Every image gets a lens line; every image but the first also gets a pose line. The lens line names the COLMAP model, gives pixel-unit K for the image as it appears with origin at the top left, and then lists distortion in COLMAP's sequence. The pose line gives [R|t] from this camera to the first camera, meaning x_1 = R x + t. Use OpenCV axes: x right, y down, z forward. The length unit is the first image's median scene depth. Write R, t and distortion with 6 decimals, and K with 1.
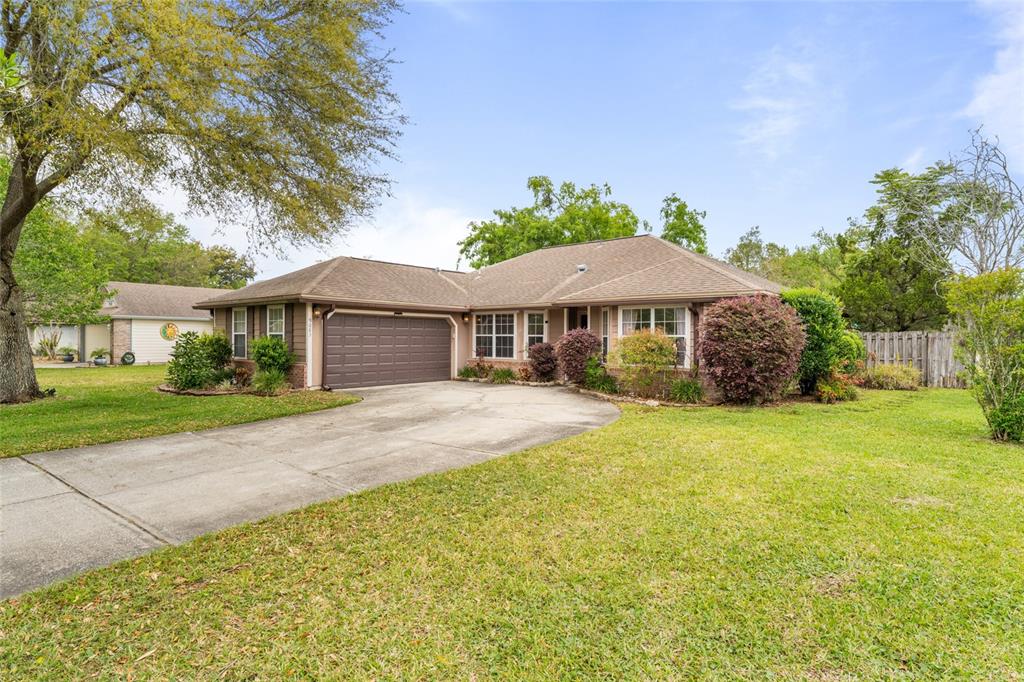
lens RADIAL K [[520.5, 0, 512.0], [0, 520.5, 341.0], [0, 0, 1]] dist [-0.000976, -0.000350]
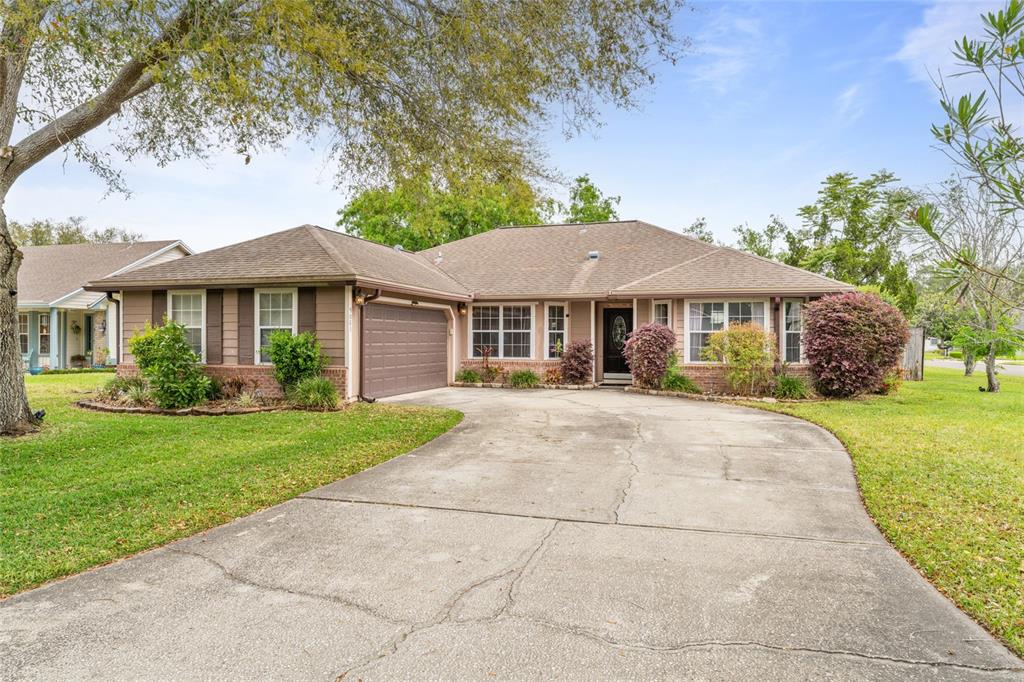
lens RADIAL K [[643.5, 0, 512.0], [0, 643.5, 341.0], [0, 0, 1]] dist [0.004071, -0.000301]
pose [[0.935032, -0.002945, 0.354552, -0.399341], [0.002693, 0.999996, 0.001206, 0.003947], [-0.354554, -0.000173, 0.935035, 0.031657]]
